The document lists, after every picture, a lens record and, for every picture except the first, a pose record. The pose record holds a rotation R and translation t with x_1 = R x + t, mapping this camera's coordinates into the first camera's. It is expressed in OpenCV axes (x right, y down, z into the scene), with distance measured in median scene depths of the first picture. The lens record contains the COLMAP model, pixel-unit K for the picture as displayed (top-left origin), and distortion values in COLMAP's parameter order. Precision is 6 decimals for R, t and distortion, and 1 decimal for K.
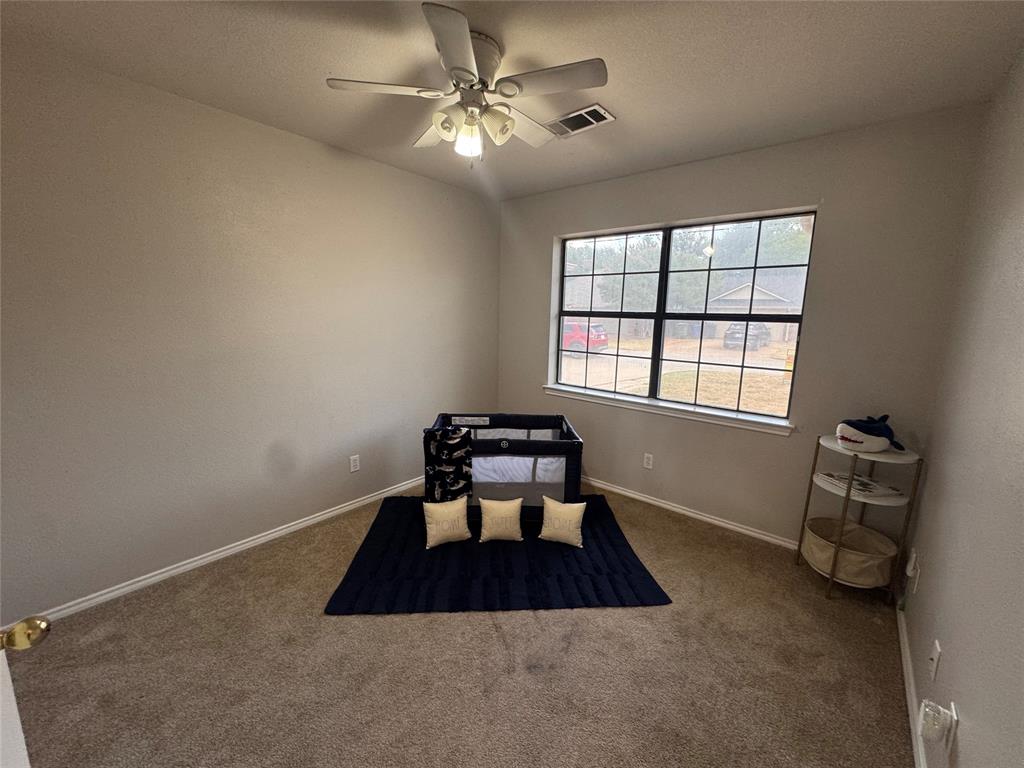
lens RADIAL K [[407.6, 0, 512.0], [0, 407.6, 394.6], [0, 0, 1]] dist [-0.000793, 0.000024]
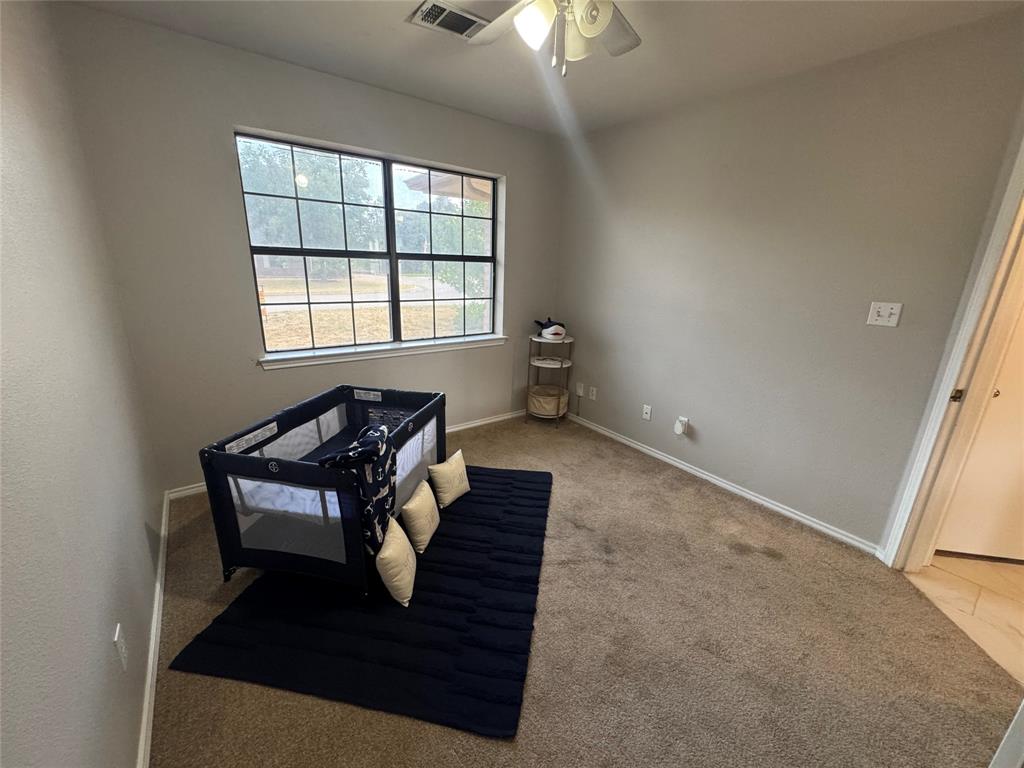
lens RADIAL K [[417.0, 0, 512.0], [0, 417.0, 384.0], [0, 0, 1]] dist [0.031483, 0.000035]
pose [[0.229833, -0.290947, 0.928723, -0.628297], [0.166920, 0.951913, 0.256904, -0.119154], [-0.958809, 0.095978, 0.267346, 0.520125]]
